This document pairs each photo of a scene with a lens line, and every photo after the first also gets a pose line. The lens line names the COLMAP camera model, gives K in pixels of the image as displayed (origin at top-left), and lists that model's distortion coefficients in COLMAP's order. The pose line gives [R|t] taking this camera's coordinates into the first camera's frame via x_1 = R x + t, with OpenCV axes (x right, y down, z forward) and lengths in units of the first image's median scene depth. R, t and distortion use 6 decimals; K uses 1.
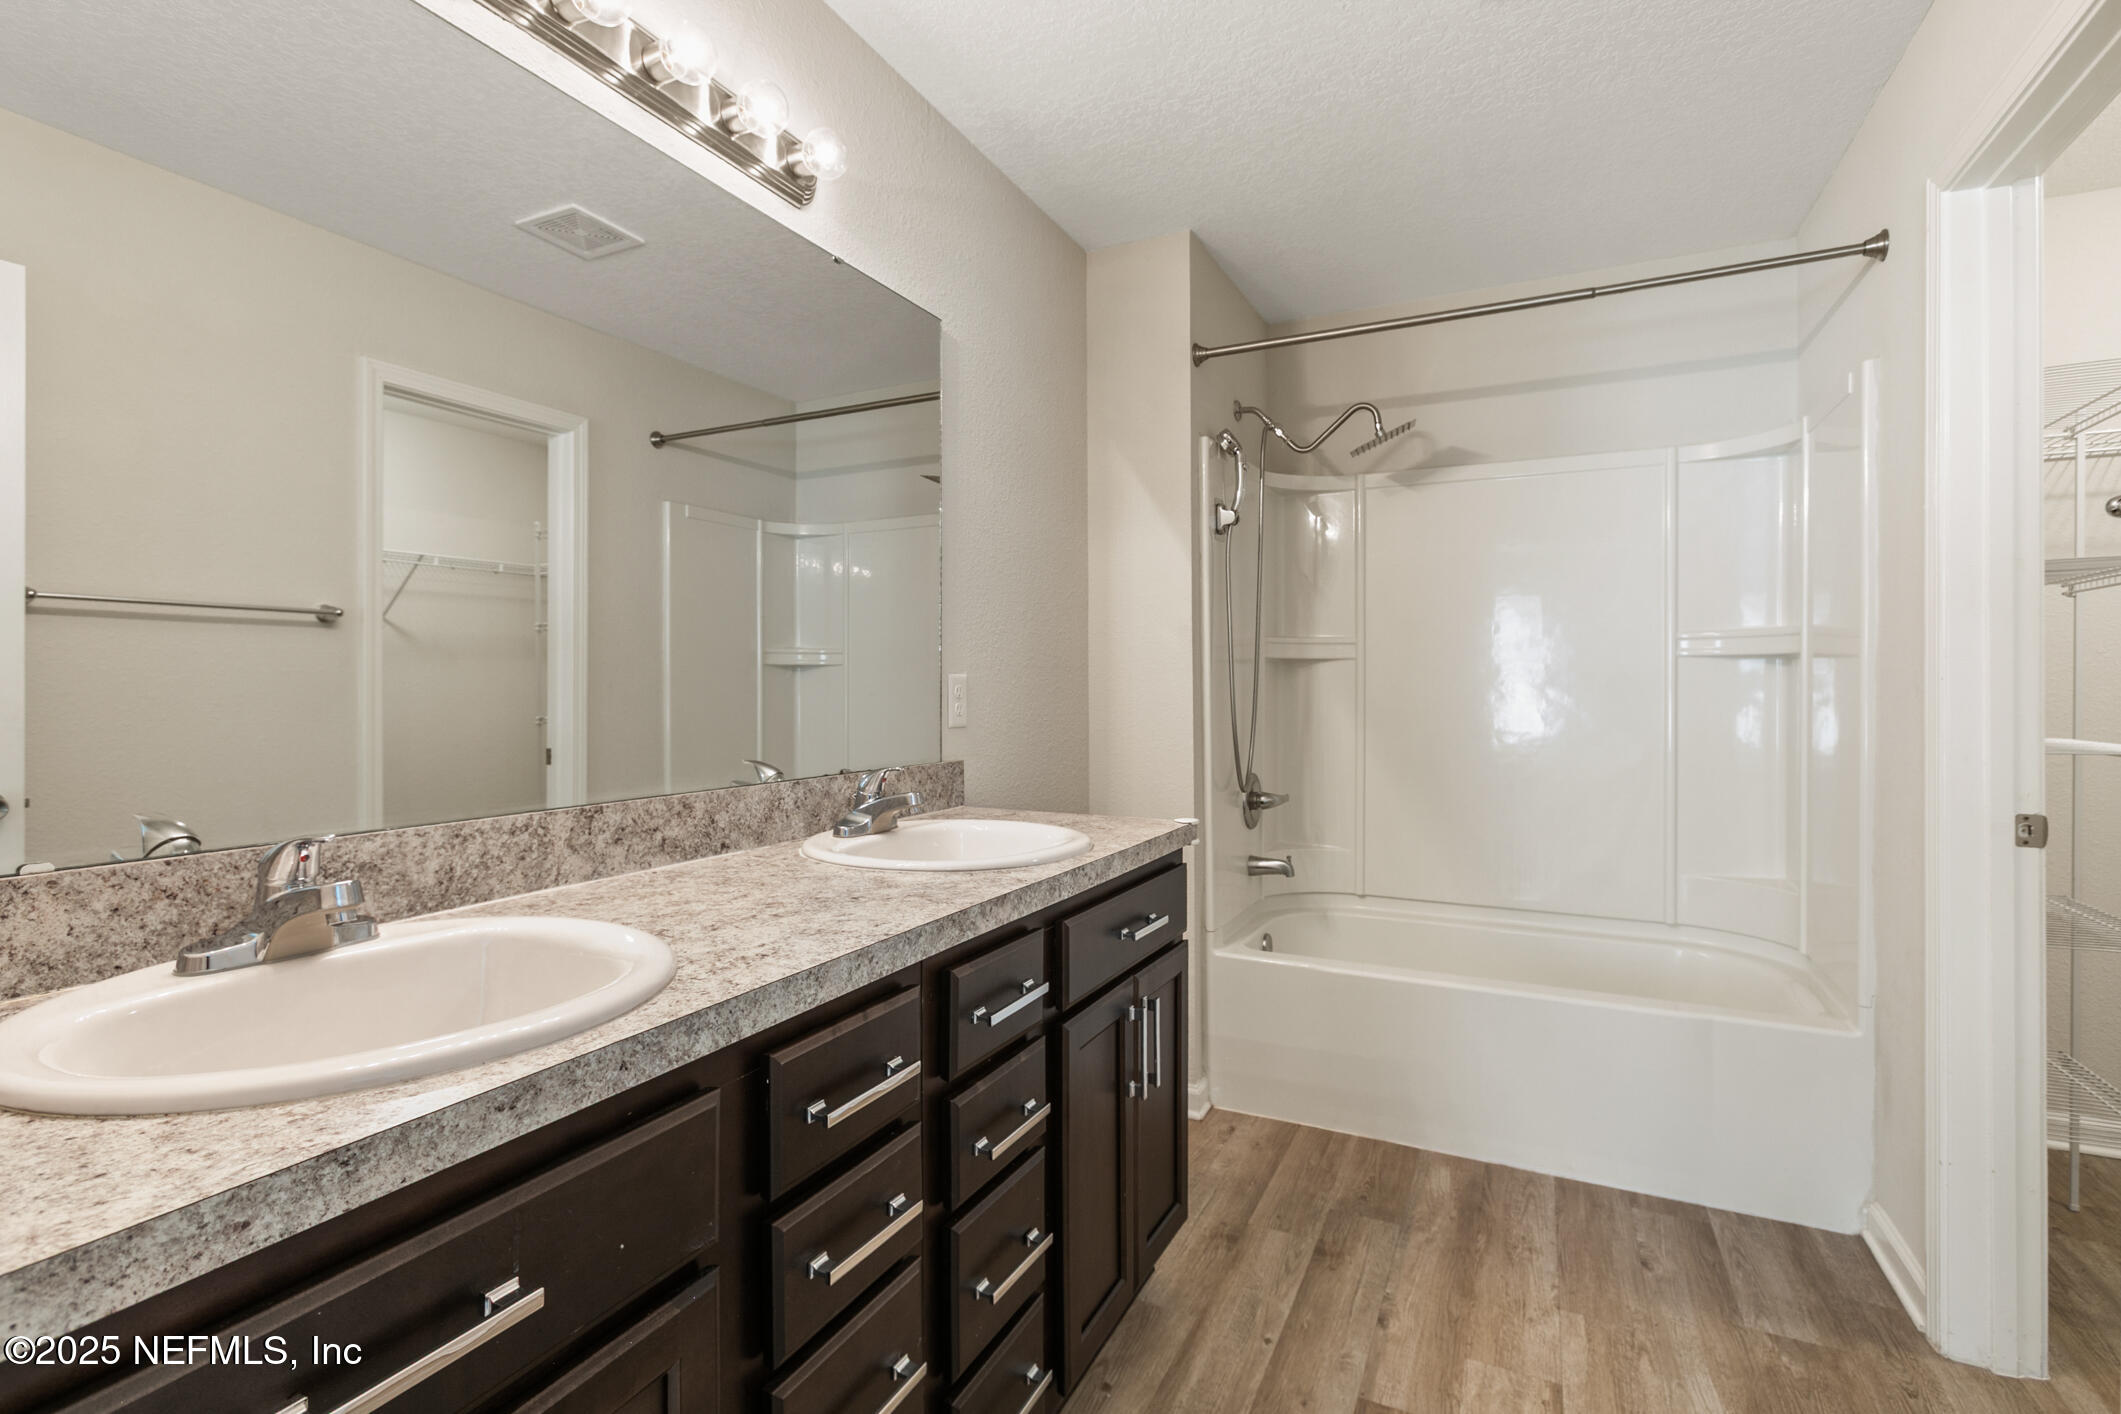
lens RADIAL K [[985.7, 0, 1060.5], [0, 985.7, 690.6], [0, 0, 1]] dist [-0.003743, 0.000723]
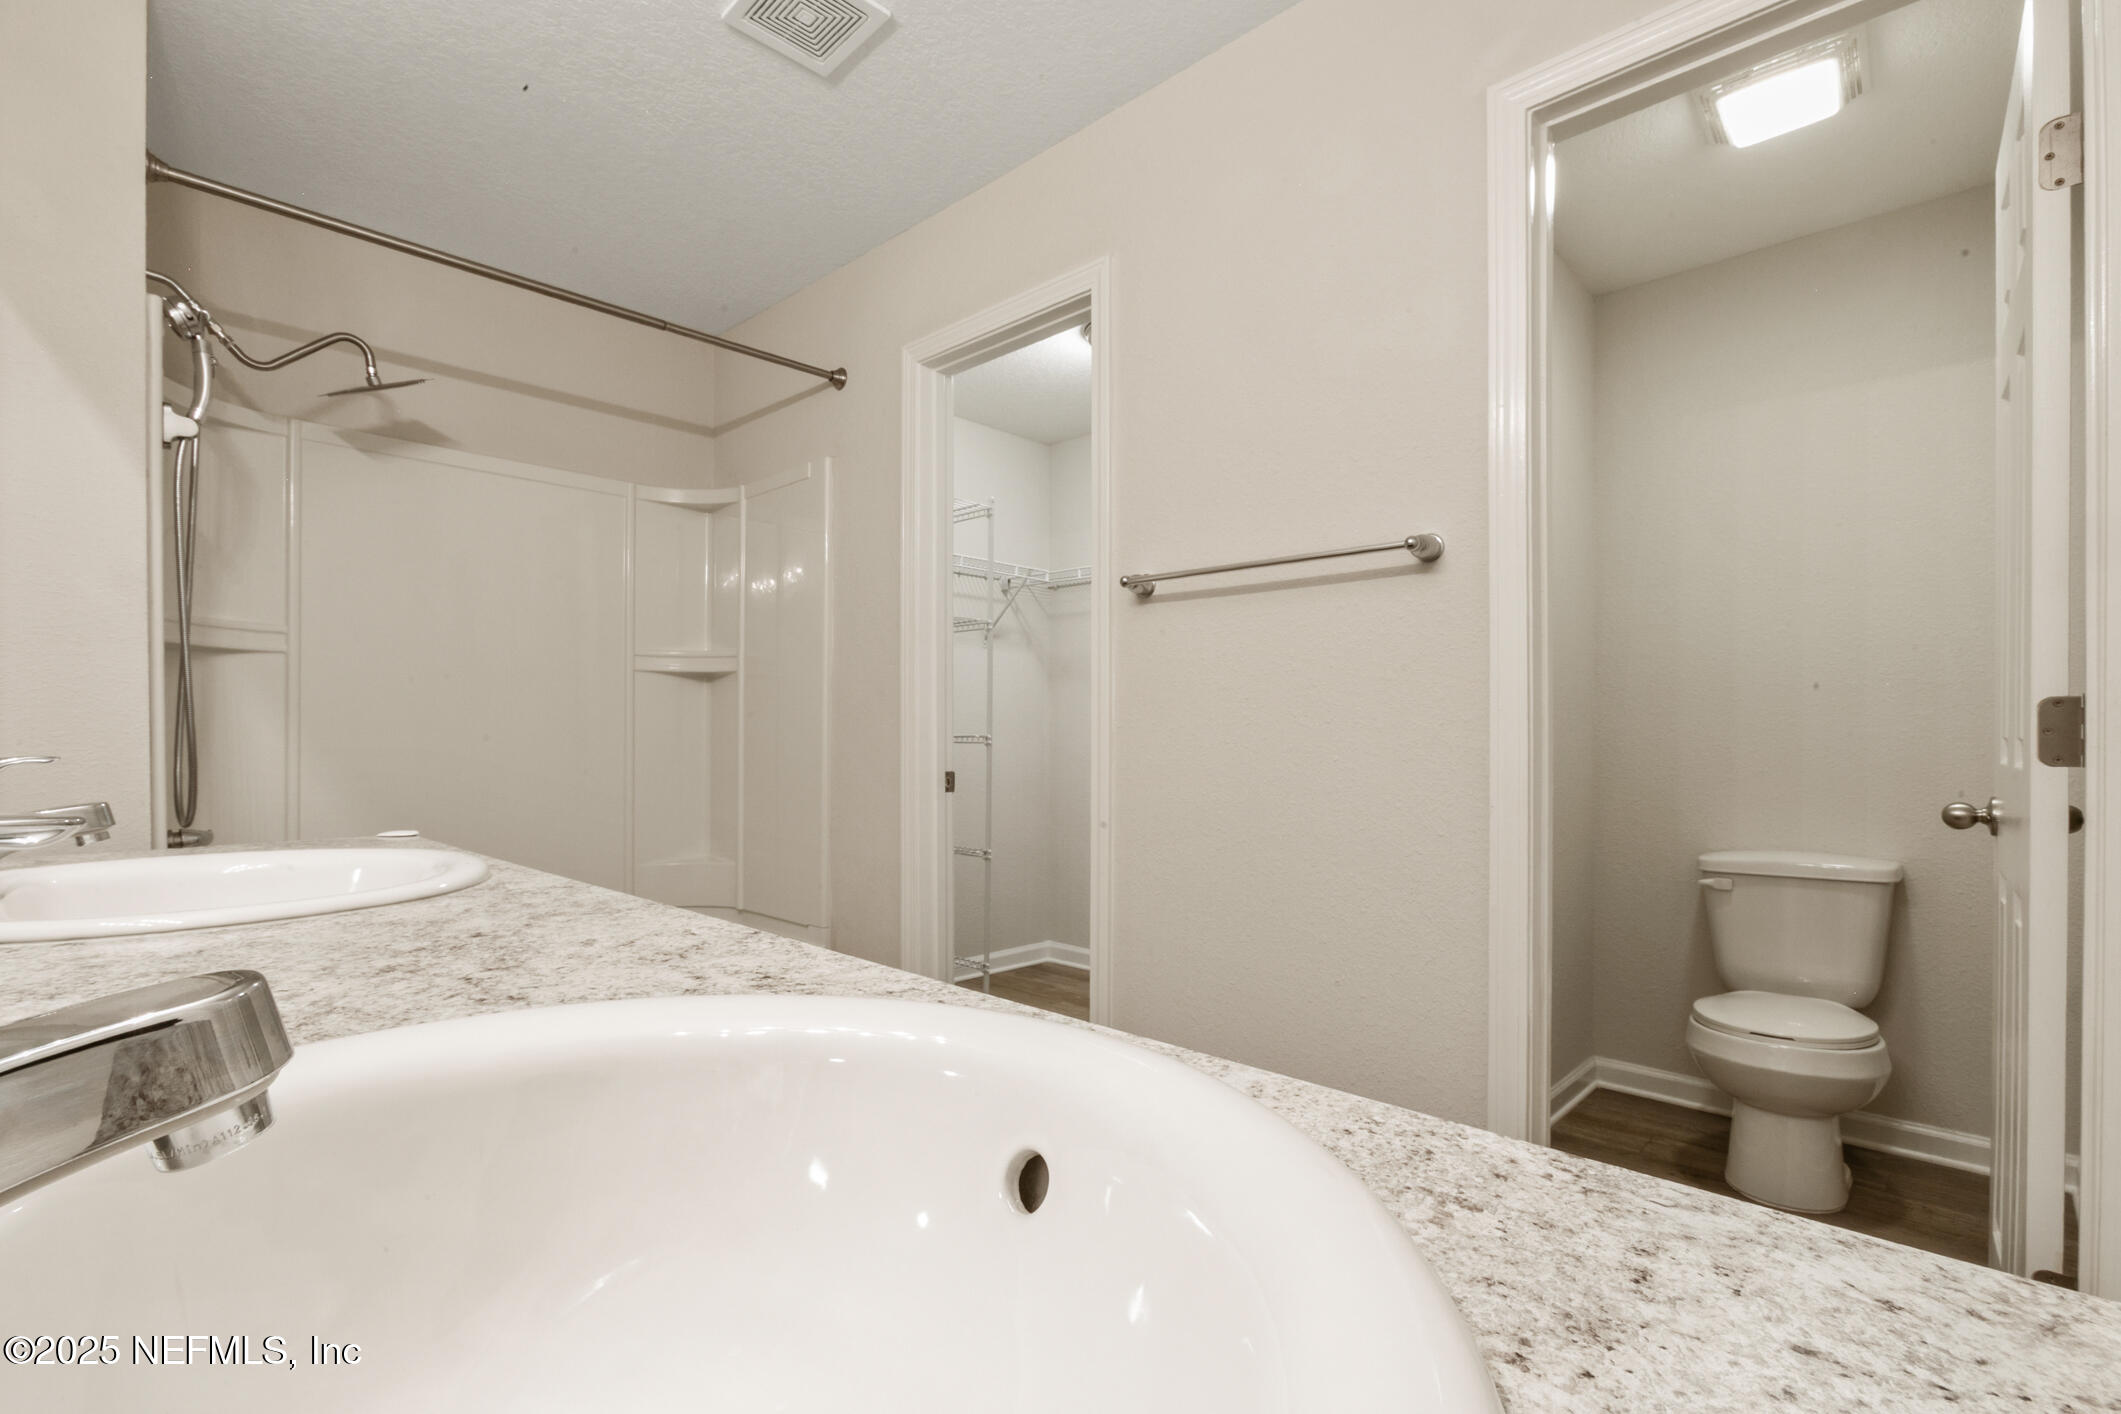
lens RADIAL K [[932.1, 0, 1091.4], [0, 932.1, 730.2], [0, 0, 1]] dist [-0.003770, -0.000560]
pose [[0.309526, -0.002912, 0.950886, -0.799501], [0.003178, 0.999993, 0.002027, 0.116166], [-0.950886, 0.002395, 0.309533, 0.638317]]
